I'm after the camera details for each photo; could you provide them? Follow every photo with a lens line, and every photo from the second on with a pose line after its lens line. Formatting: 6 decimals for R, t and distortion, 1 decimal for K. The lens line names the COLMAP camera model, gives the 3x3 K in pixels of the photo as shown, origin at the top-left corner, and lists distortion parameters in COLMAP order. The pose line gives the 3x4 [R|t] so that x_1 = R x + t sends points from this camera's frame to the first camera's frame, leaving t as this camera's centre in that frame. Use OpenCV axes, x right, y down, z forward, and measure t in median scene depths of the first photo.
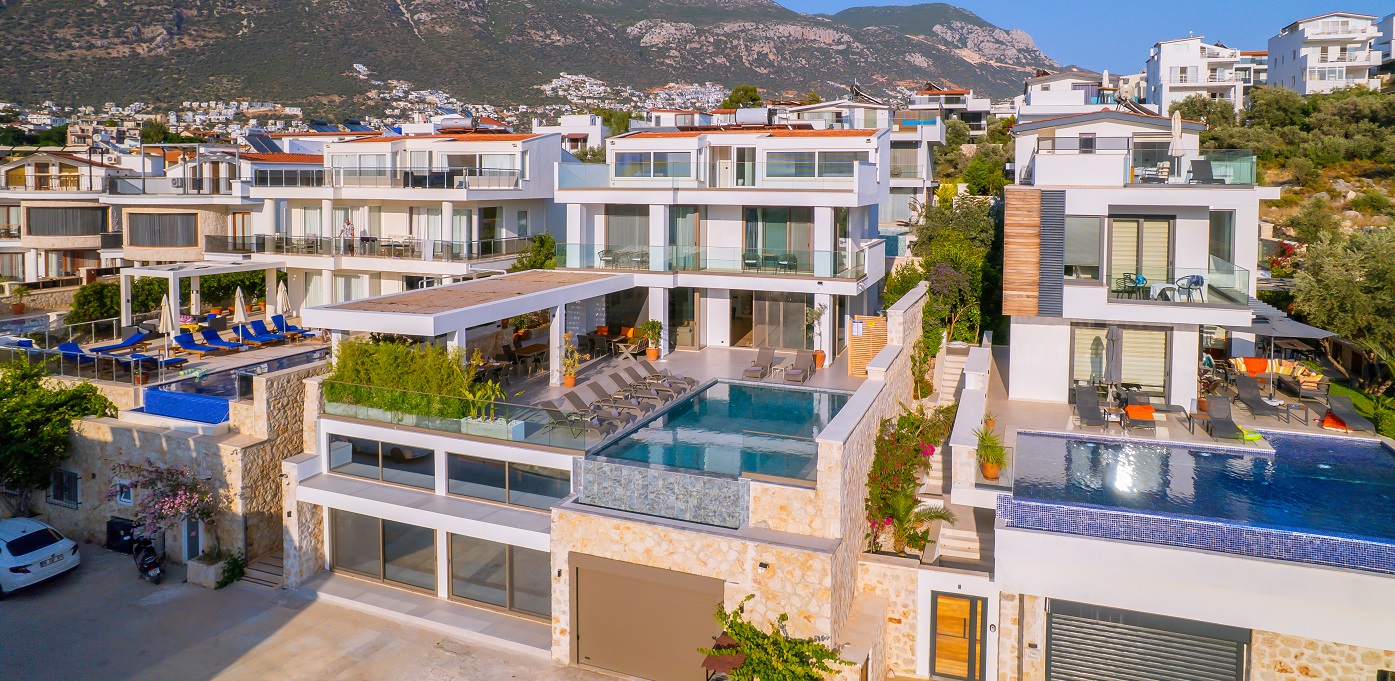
lens RADIAL K [[893.2, 0, 699.5], [0, 893.2, 205.2], [0, 0, 1]] dist [-0.083868, 0.077215]
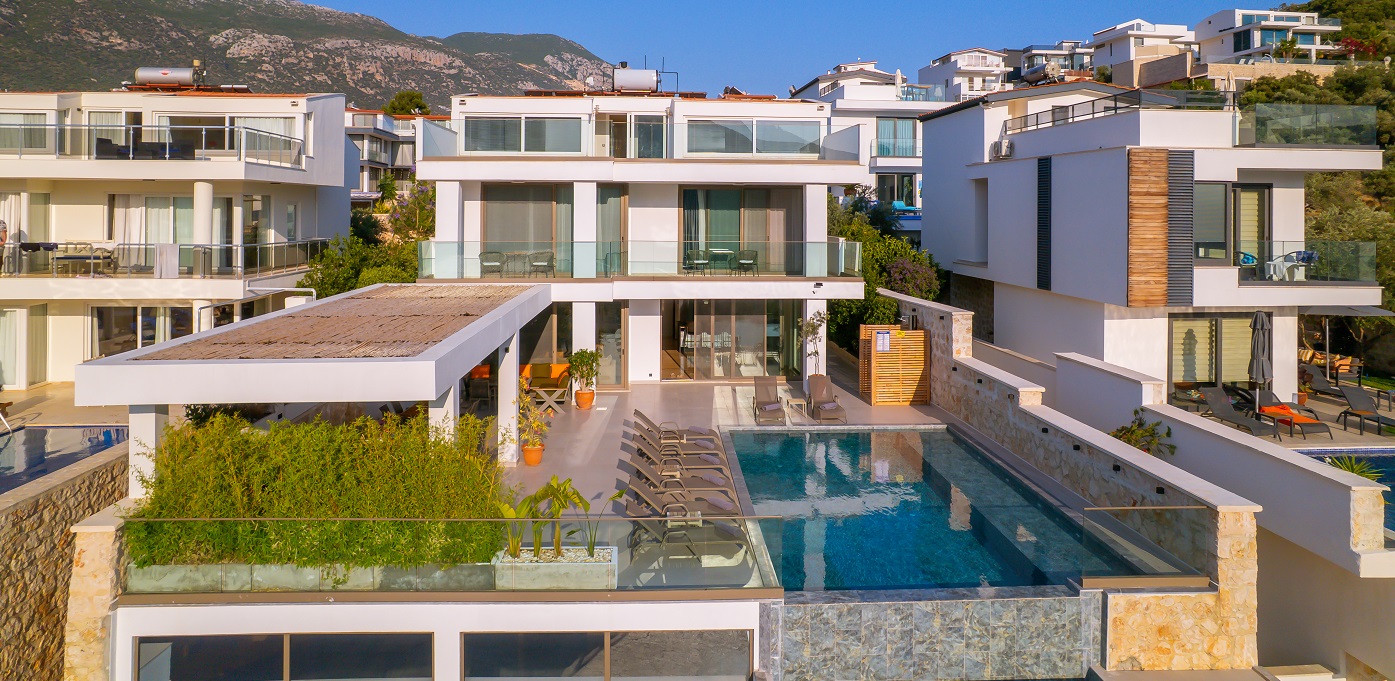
lens RADIAL K [[893.2, 0, 699.5], [0, 893.2, 205.2], [0, 0, 1]] dist [-0.083868, 0.077215]
pose [[0.907897, 0.001582, 0.419190, -0.259198], [0.011338, 0.999534, -0.028329, 0.038917], [-0.419039, 0.030472, 0.907457, 0.343169]]
